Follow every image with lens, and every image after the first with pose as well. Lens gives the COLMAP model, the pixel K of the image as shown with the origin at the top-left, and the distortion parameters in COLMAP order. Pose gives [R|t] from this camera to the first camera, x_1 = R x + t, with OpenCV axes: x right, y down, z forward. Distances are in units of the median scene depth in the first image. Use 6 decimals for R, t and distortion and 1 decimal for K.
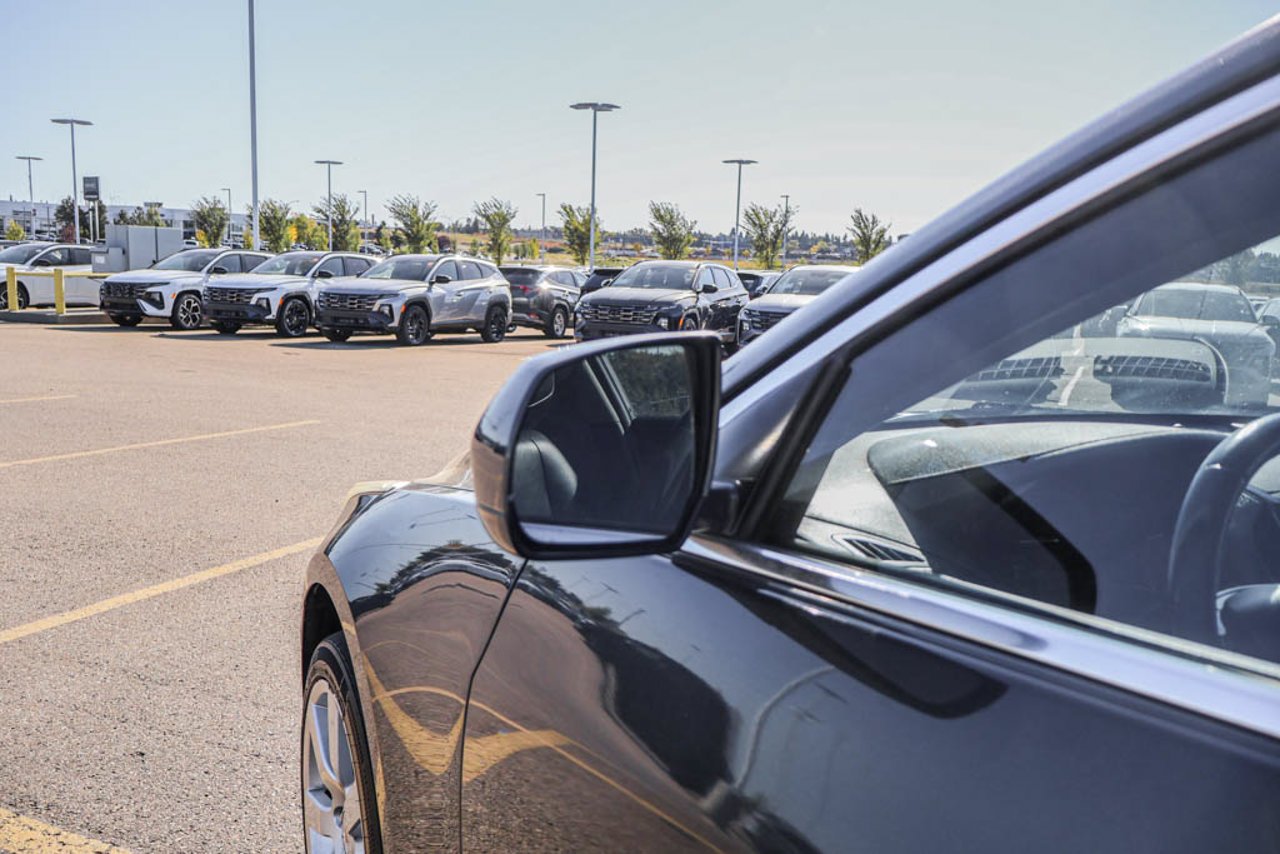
lens RADIAL K [[1044.3, 0, 640.0], [0, 1044.3, 427.0], [0, 0, 1]] dist [-0.029464, 0.012706]
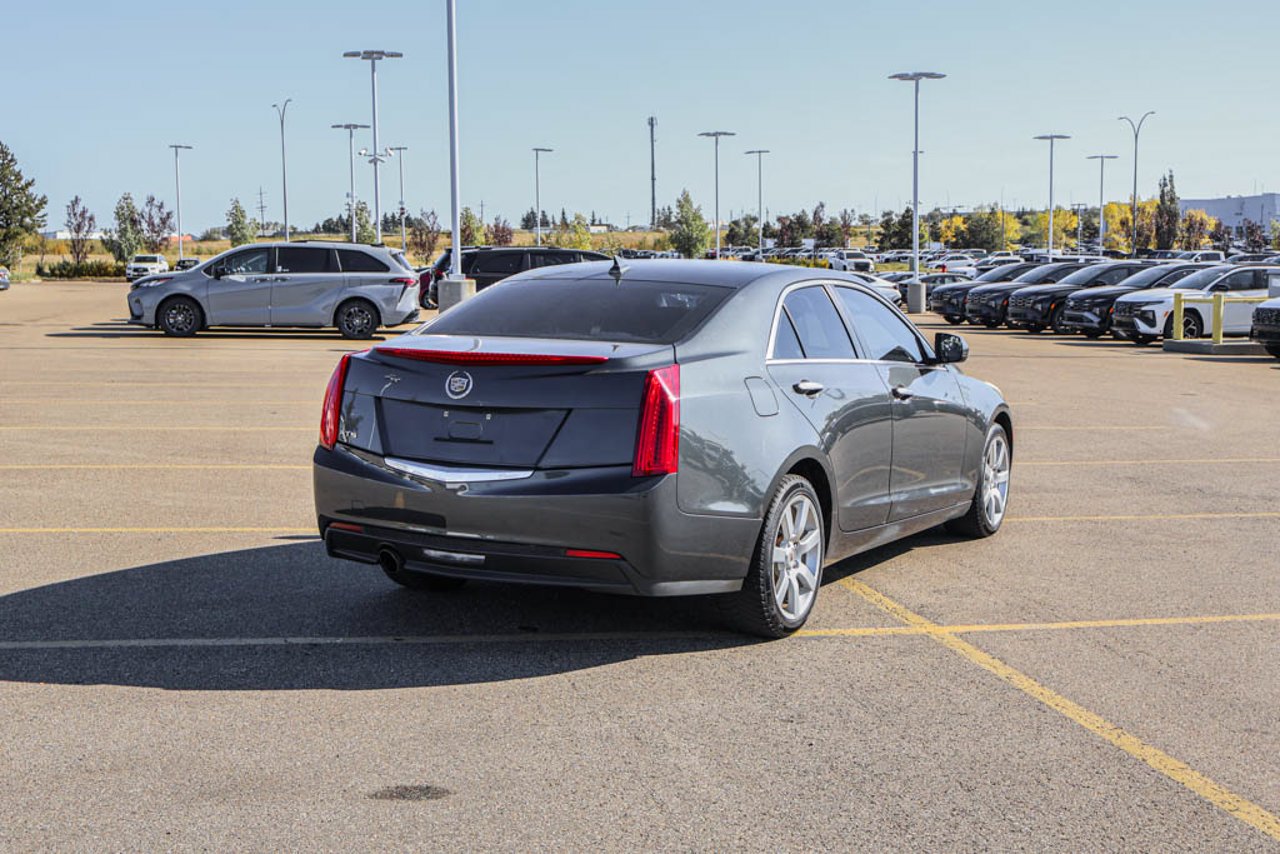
lens RADIAL K [[1713.4, 0, 640.0], [0, 1713.4, 427.0], [0, 0, 1]] dist [0.005742, 0.010546]
pose [[0.536918, 0.044318, -0.842469, 0.448499], [-0.100931, 0.994821, -0.011992, 0.034452], [0.837575, 0.091470, 0.538611, -0.239165]]
